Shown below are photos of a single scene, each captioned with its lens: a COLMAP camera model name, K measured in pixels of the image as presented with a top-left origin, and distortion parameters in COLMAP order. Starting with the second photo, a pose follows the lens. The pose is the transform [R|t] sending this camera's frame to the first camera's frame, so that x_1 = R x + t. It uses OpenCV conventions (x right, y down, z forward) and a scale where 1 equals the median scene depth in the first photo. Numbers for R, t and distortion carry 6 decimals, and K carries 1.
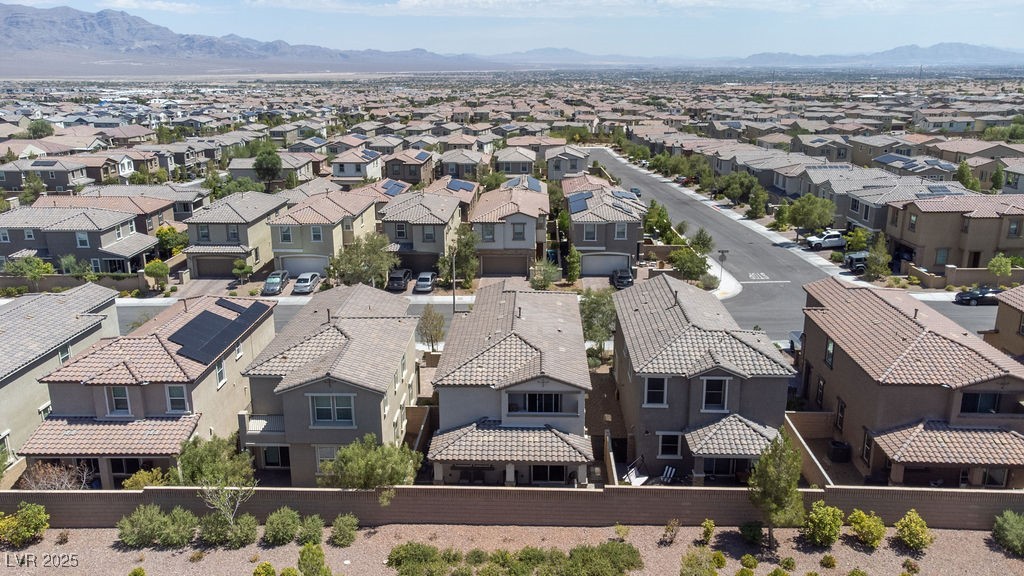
lens RADIAL K [[776.9, 0, 514.4], [0, 776.9, 265.2], [0, 0, 1]] dist [0.018887, 0.046583]
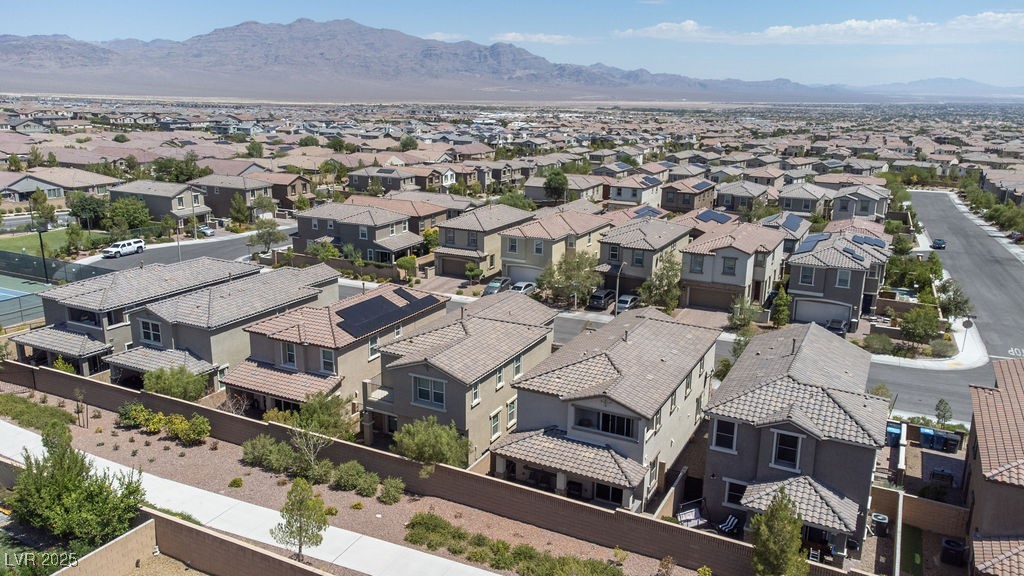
lens RADIAL K [[776.4, 0, 512.0], [0, 776.4, 288.0], [0, 0, 1]] dist [0.016825, 0.055954]
pose [[0.903648, 0.125302, -0.409537, 0.160795], [-0.128338, 0.991525, 0.020189, -0.001376], [0.408596, 0.034316, 0.912070, 0.006743]]
